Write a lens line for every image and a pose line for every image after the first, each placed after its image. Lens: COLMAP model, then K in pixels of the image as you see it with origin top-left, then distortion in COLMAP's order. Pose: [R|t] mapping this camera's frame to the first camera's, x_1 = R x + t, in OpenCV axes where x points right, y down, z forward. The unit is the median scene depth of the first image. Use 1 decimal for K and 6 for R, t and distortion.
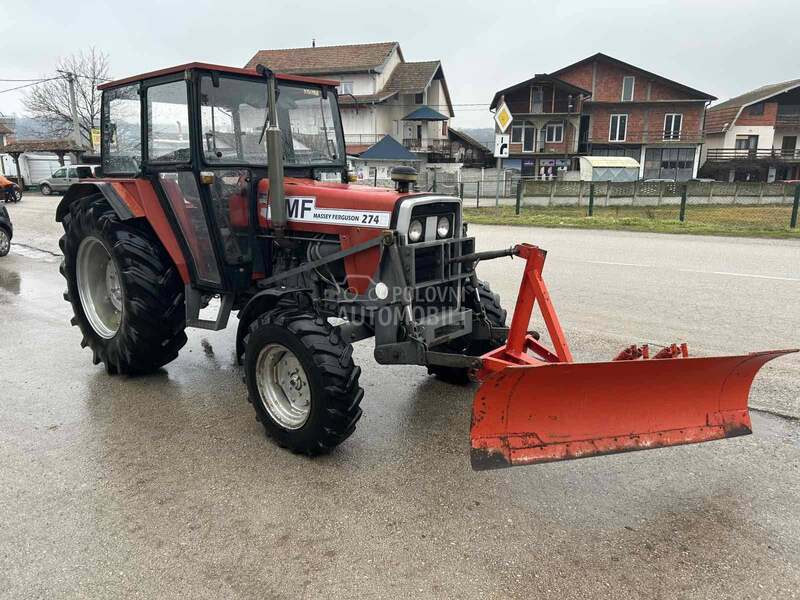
lens RADIAL K [[609.0, 0, 400.0], [0, 609.0, 300.0], [0, 0, 1]] dist [0.066774, -0.079904]
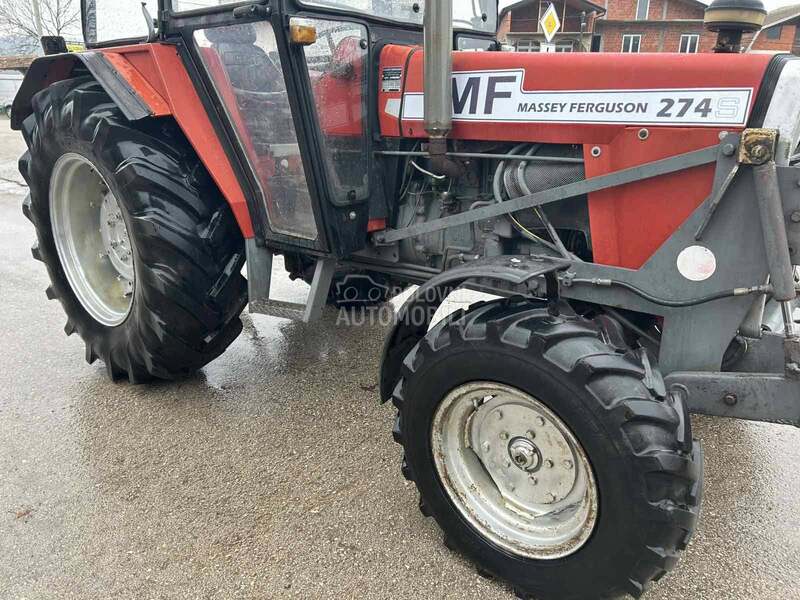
lens RADIAL K [[609.0, 0, 400.0], [0, 609.0, 300.0], [0, 0, 1]] dist [0.066774, -0.079904]
pose [[0.999626, -0.001327, 0.027306, -0.223942], [-0.001619, 0.994193, 0.107595, -0.030821], [-0.027291, -0.107599, 0.993820, 0.428017]]
